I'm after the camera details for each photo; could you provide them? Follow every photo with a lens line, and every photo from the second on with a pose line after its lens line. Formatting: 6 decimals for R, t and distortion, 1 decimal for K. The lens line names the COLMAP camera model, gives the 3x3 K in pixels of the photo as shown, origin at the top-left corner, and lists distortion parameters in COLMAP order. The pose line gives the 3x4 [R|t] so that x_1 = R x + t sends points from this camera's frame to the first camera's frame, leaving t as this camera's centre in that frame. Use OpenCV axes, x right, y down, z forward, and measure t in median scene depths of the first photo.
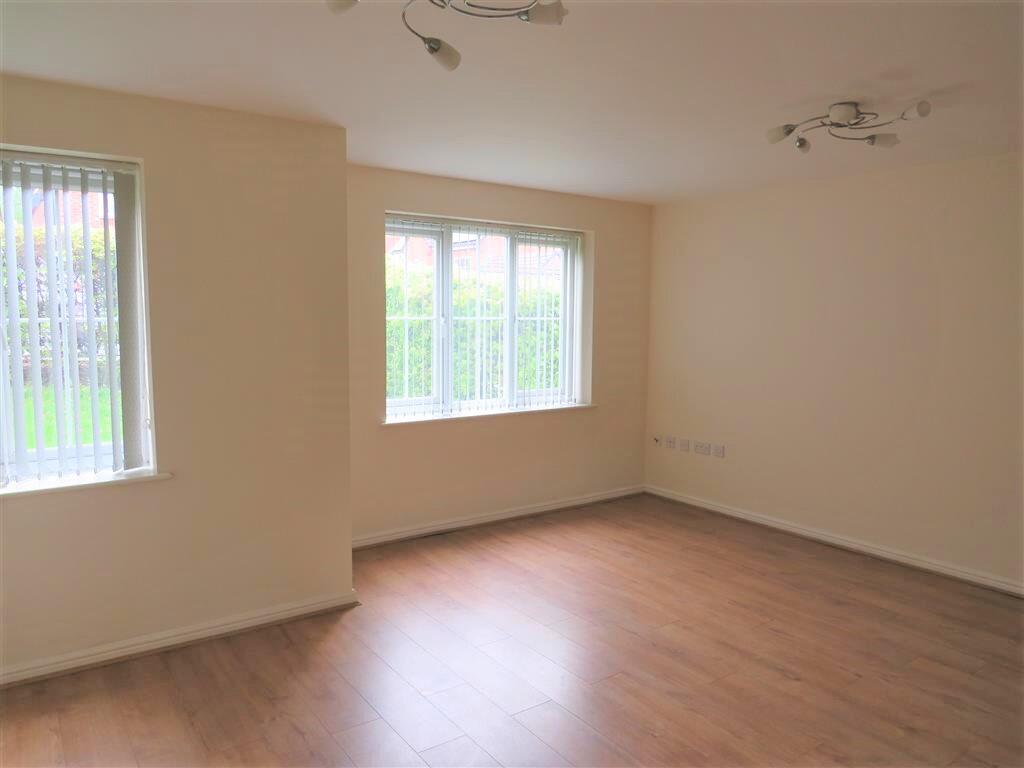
lens RADIAL K [[746.6, 0, 512.0], [0, 746.6, 384.0], [0, 0, 1]] dist [-0.001512, -0.000251]
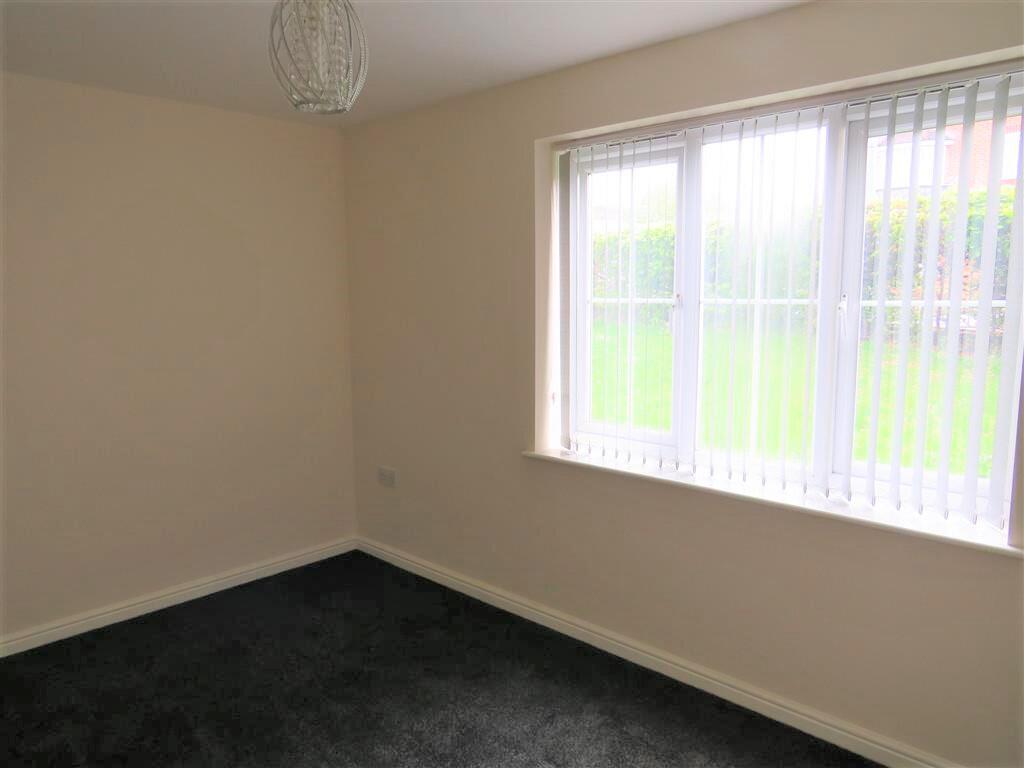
lens RADIAL K [[746.6, 0, 512.0], [0, 746.6, 384.0], [0, 0, 1]] dist [-0.001512, -0.000251]
pose [[0.178087, 0.106043, -0.978284, 0.415139], [-0.096472, 0.991268, 0.089888, -0.061465], [0.979274, 0.078369, 0.186762, 0.729373]]
